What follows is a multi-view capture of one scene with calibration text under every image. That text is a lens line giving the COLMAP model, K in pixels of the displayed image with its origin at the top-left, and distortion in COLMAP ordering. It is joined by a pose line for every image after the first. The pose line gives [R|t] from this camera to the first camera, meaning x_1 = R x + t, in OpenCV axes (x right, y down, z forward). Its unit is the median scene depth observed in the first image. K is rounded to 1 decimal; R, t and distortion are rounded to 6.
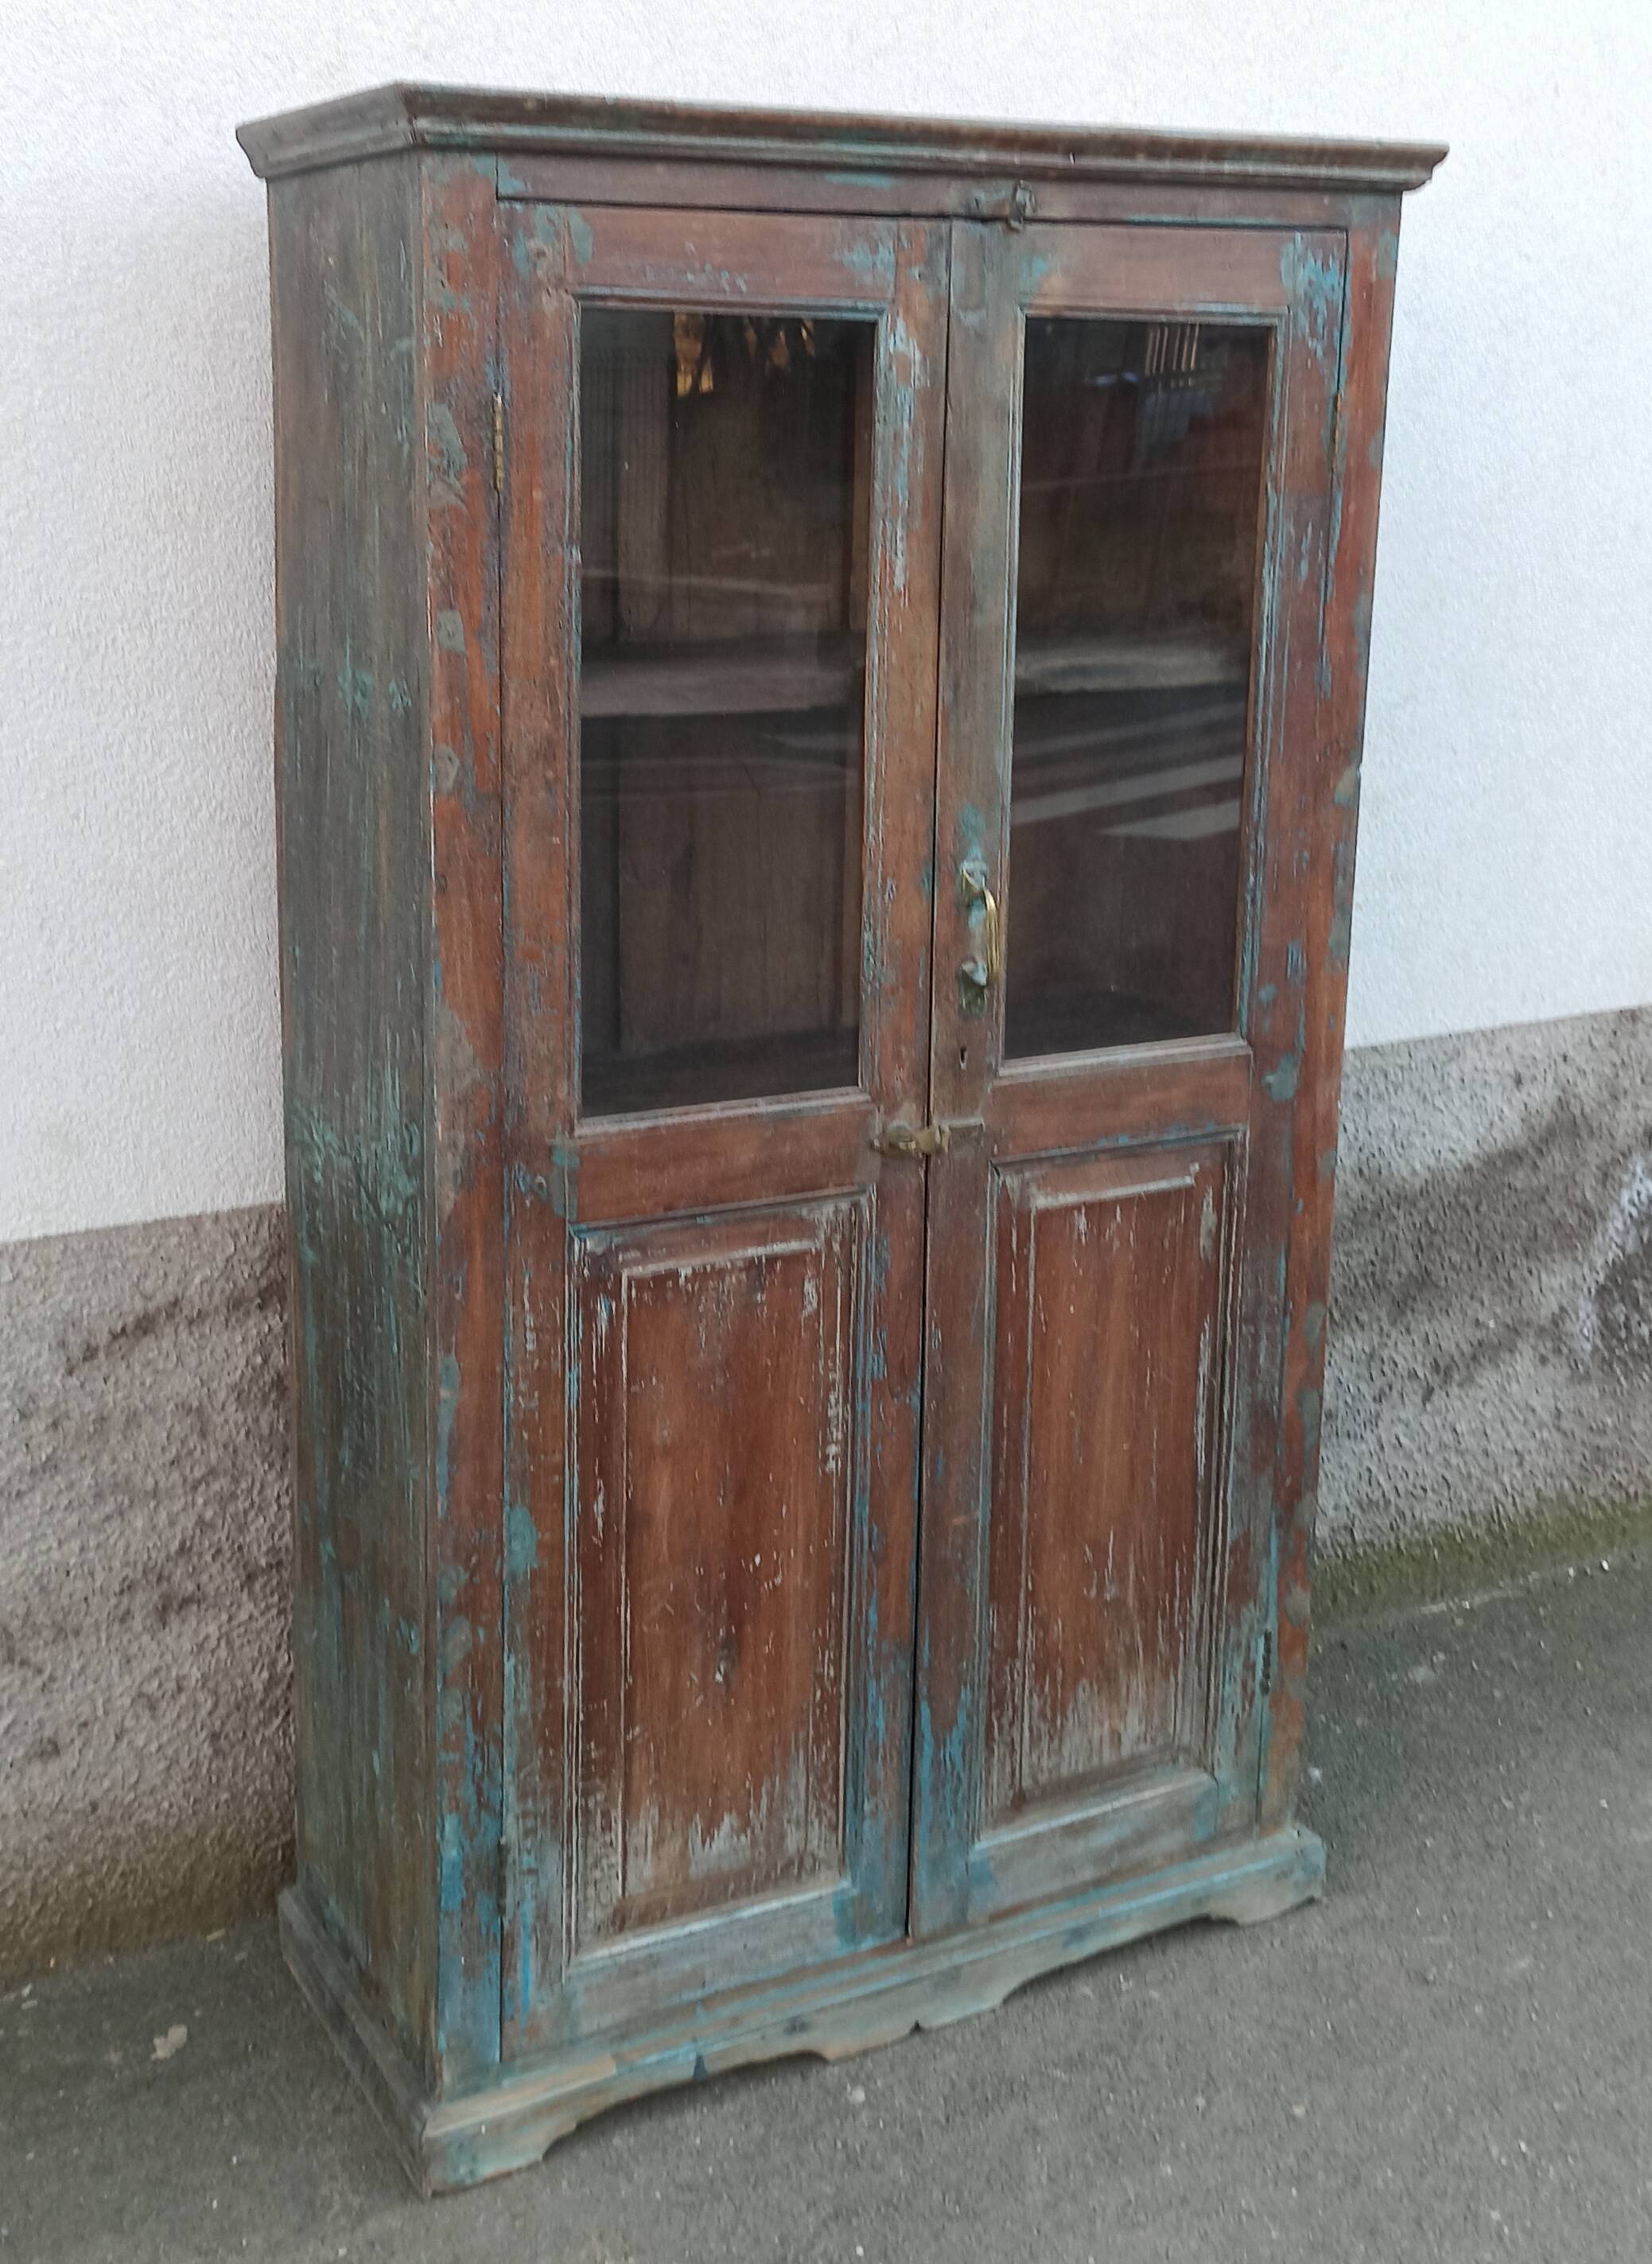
lens RADIAL K [[2719.7, 0, 856.7], [0, 2719.7, 984.6], [0, 0, 1]] dist [0.041909, 0.038877]
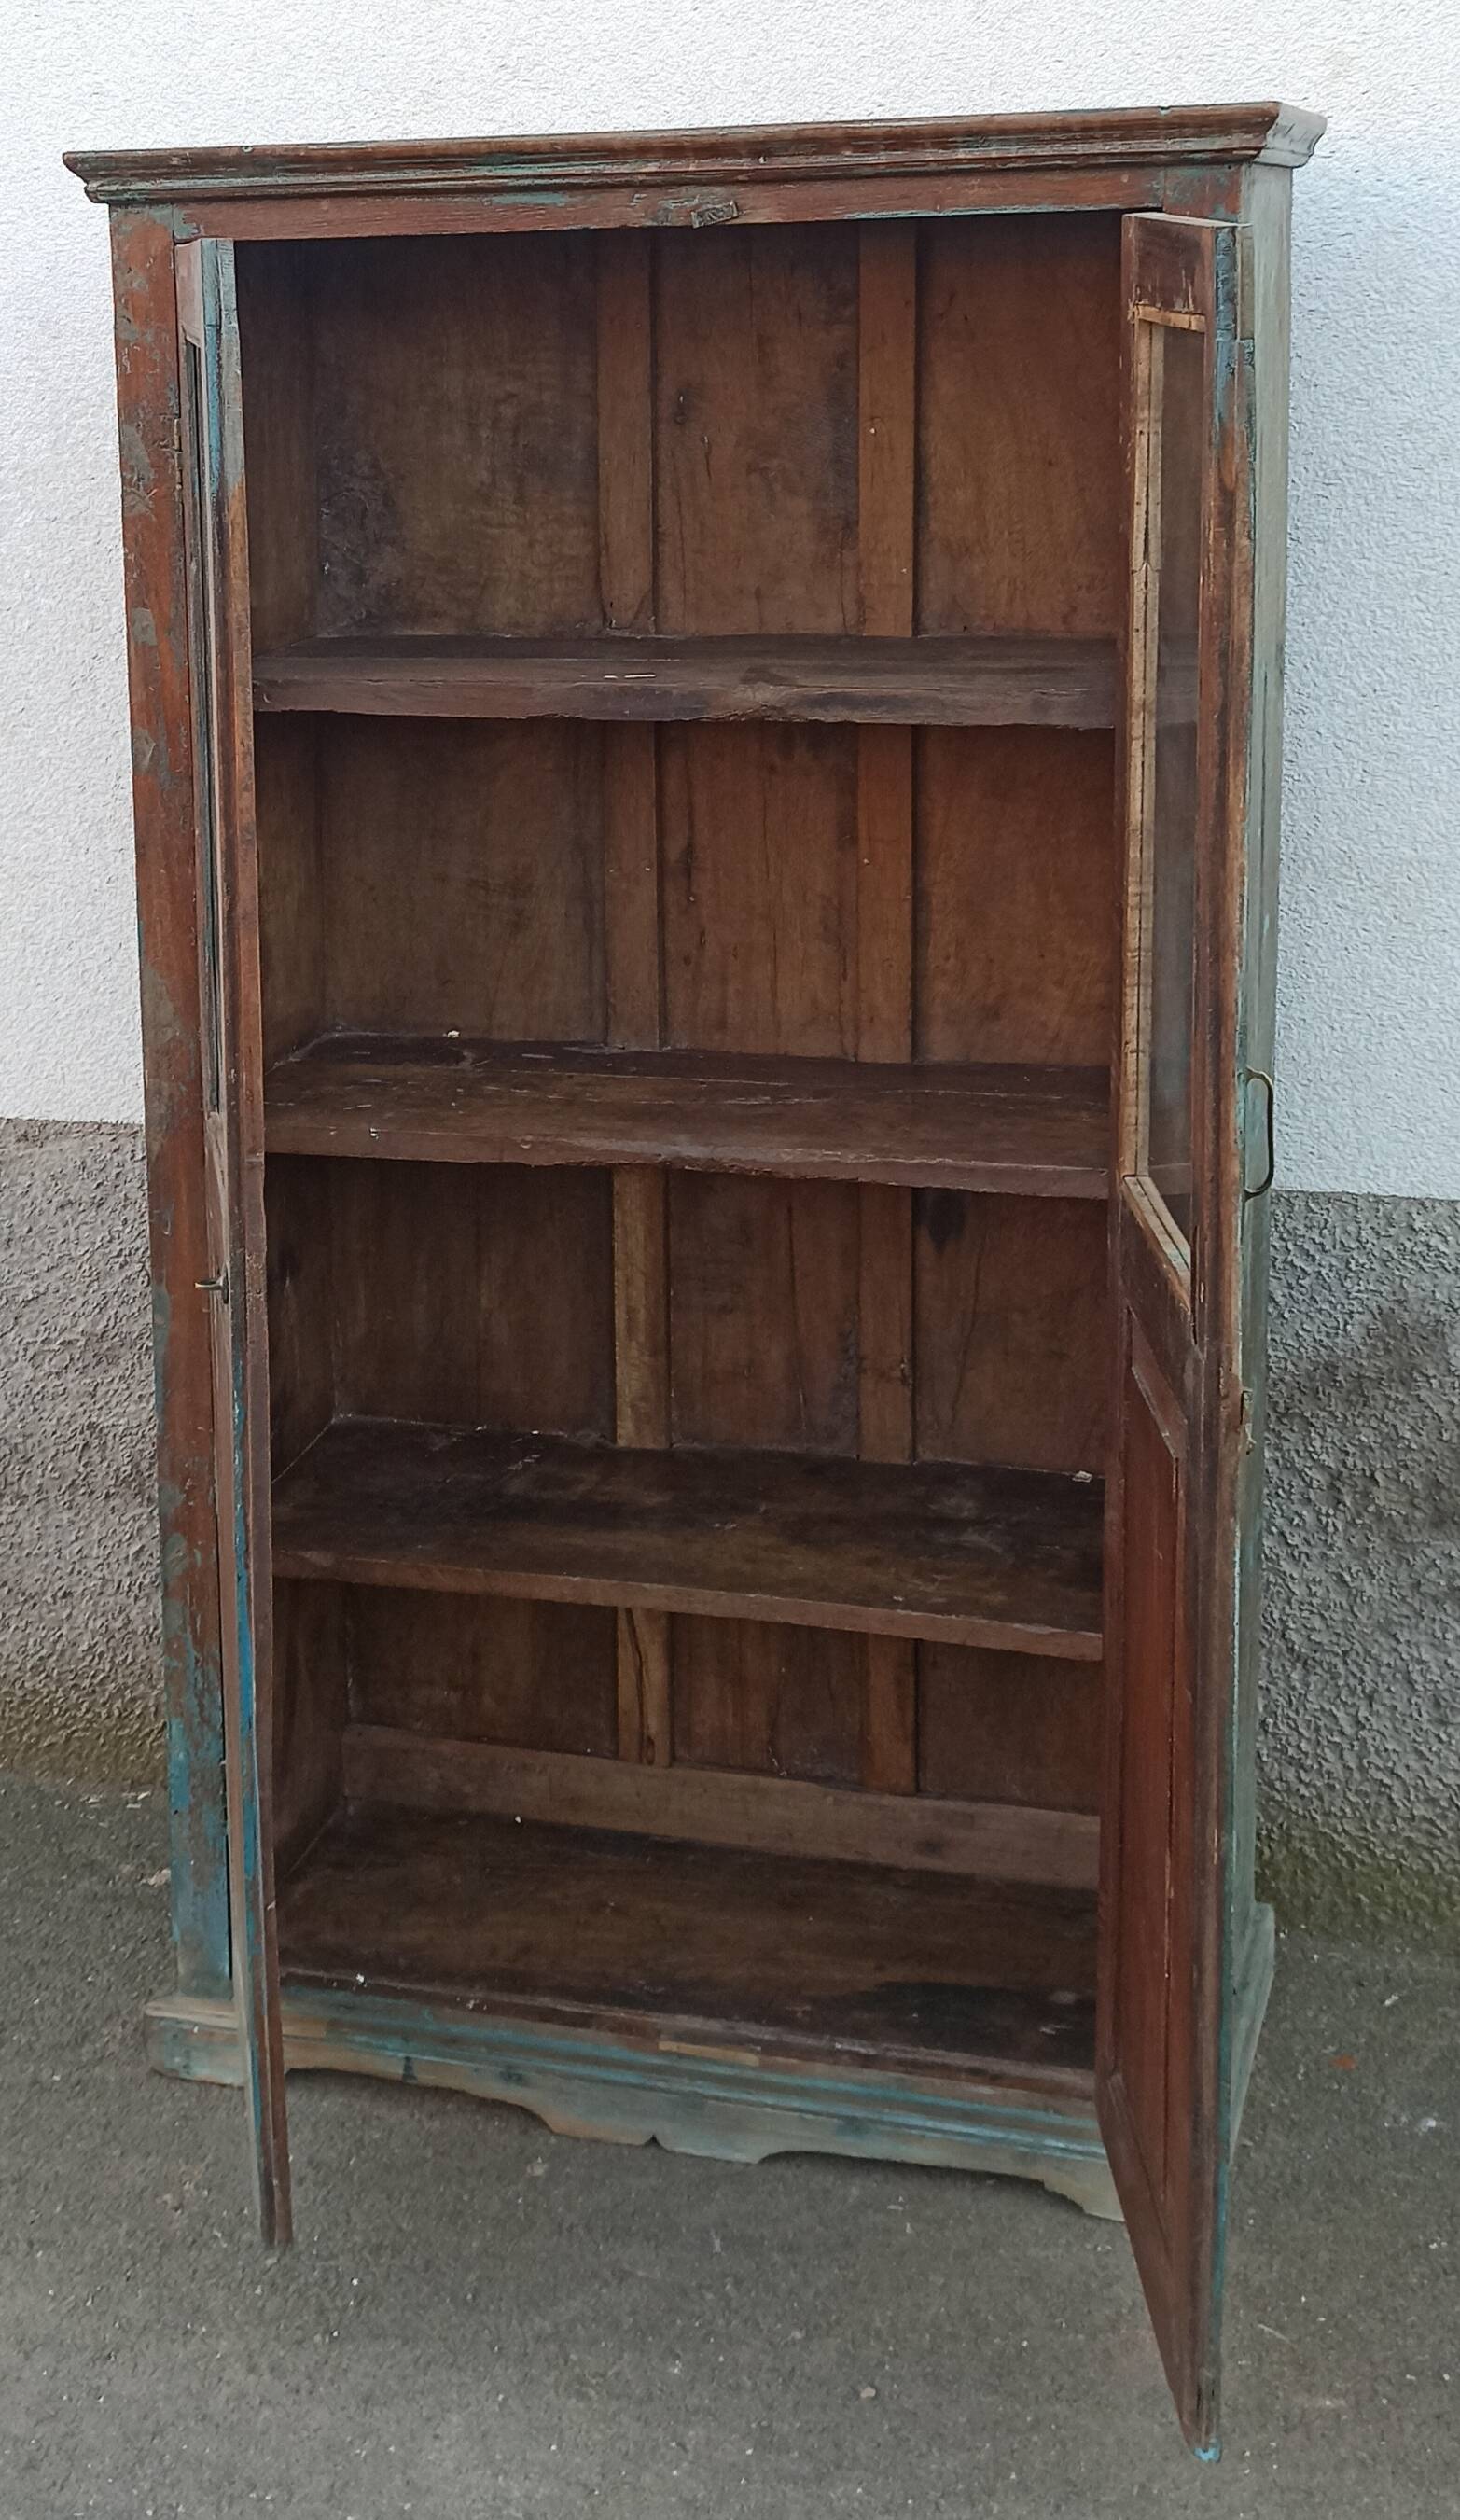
lens RADIAL K [[3204.9, 0, 663.2], [0, 3204.9, 763.6], [0, 0, 1]] dist [0.066609, -0.058578]
pose [[0.690392, 0.091967, -0.717566, 0.792625], [-0.123628, 0.992294, 0.008232, -0.093948], [0.712794, 0.083028, 0.696442, 0.208337]]
